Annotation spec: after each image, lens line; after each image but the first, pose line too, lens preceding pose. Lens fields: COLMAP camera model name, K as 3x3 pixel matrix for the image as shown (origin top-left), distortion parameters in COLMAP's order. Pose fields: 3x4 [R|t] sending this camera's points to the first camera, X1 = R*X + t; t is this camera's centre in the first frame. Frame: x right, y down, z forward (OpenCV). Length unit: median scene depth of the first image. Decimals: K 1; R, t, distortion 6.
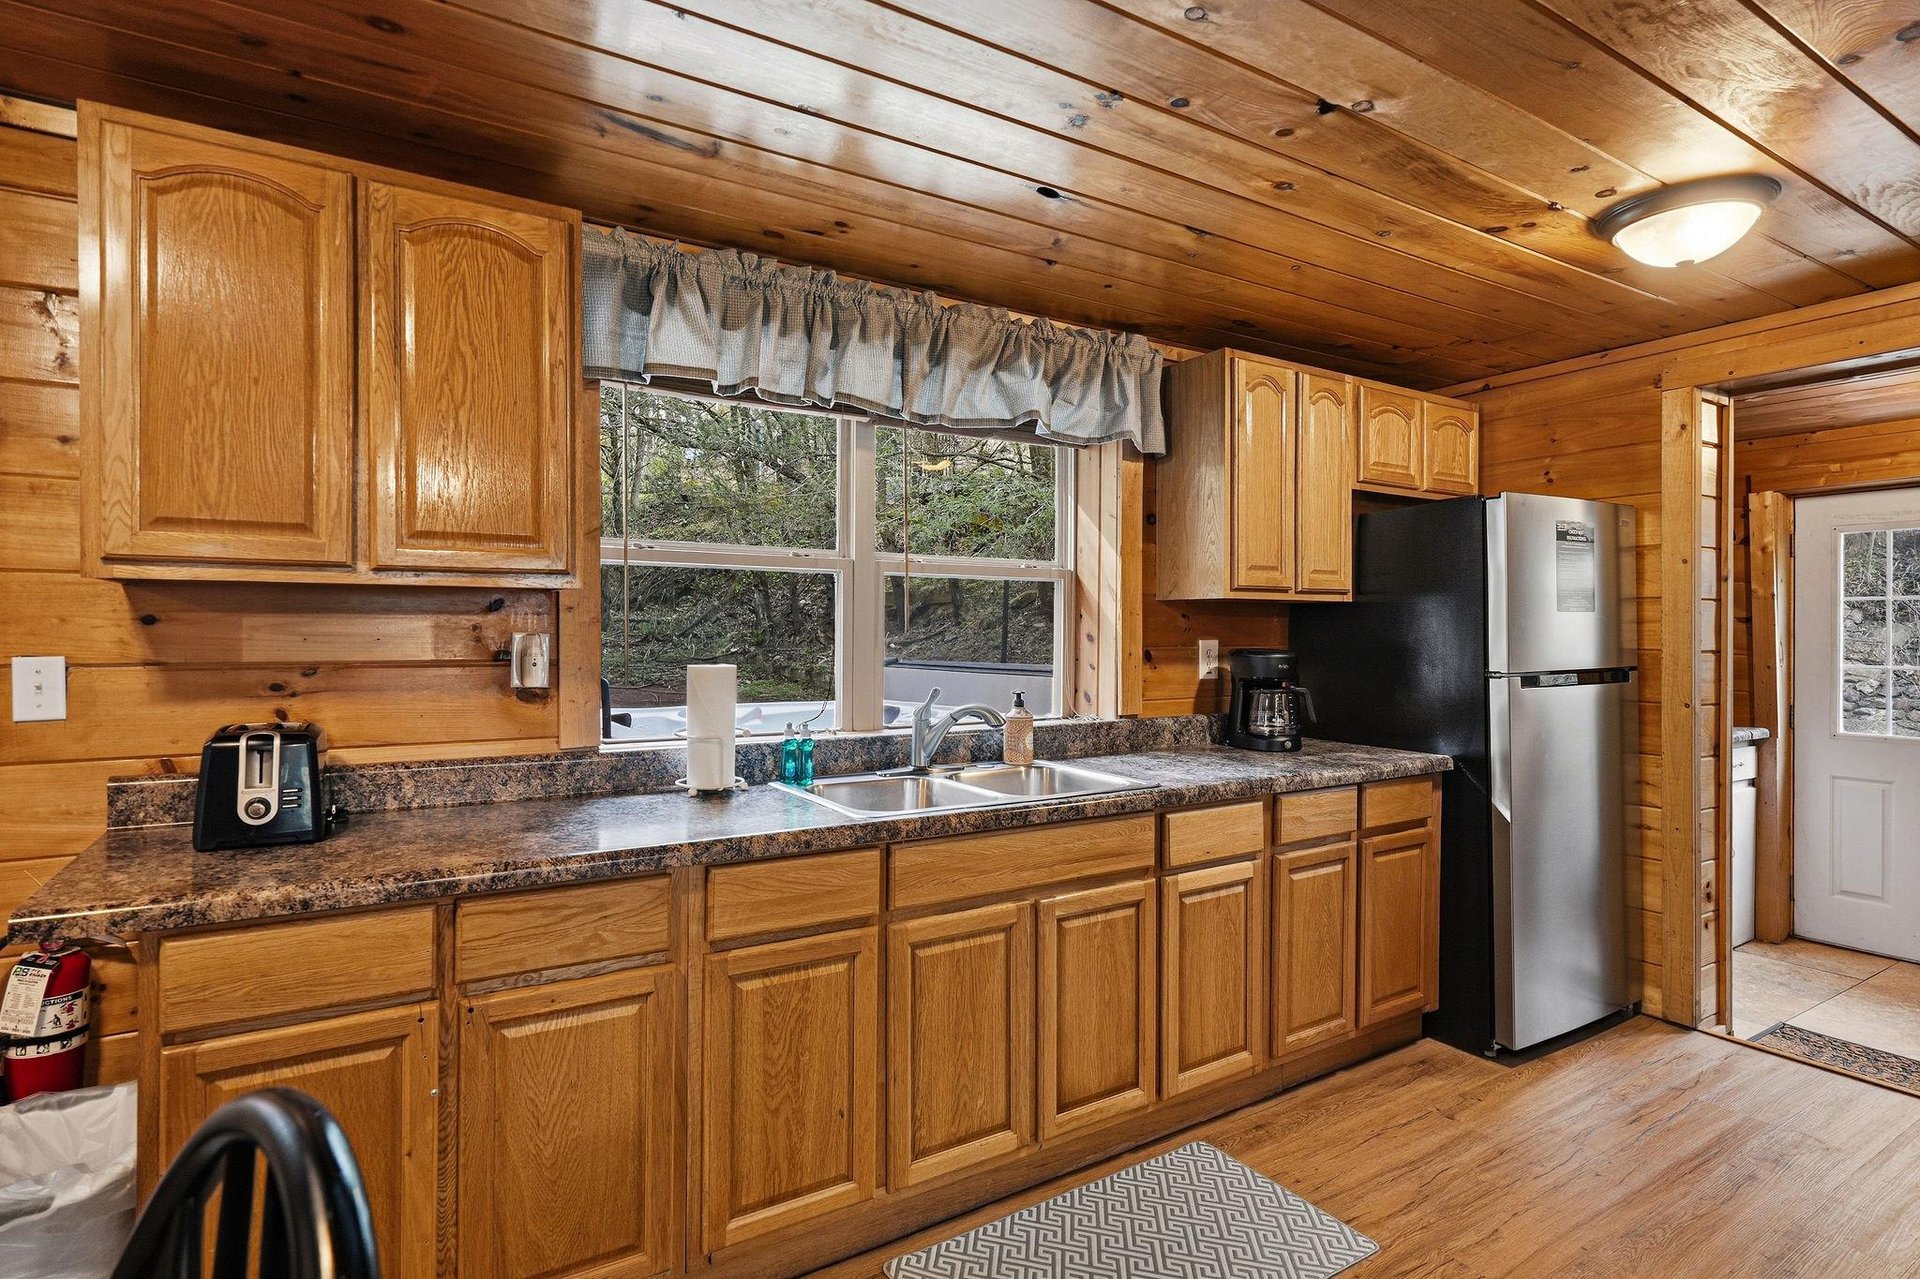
lens RADIAL K [[1028.8, 0, 964.3], [0, 1028.8, 632.1], [0, 0, 1]] dist [-0.000688, 0.001443]
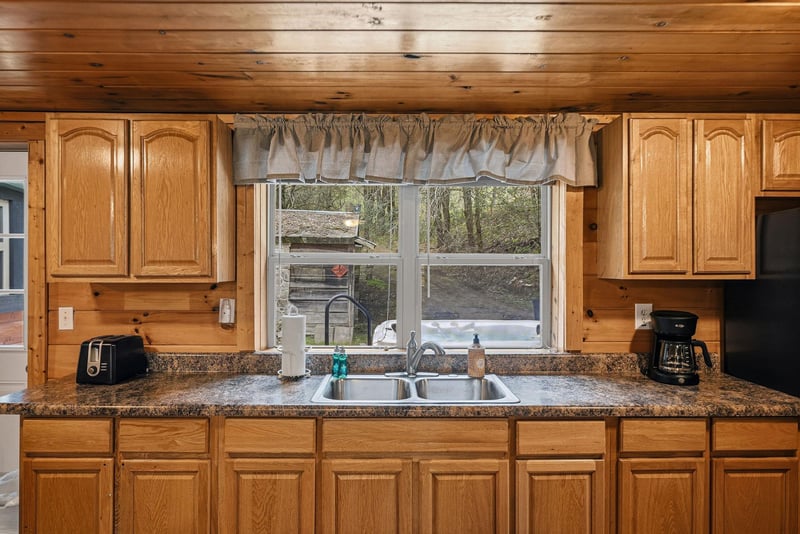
lens RADIAL K [[521.9, 0, 400.5], [0, 521.9, 268.9], [0, 0, 1]] dist [-0.002327, 0.001656]
pose [[0.836492, -0.002275, -0.547975, 0.495214], [0.001274, 0.999997, -0.002207, -0.058314], [0.547978, 0.001148, 0.836492, 0.226269]]
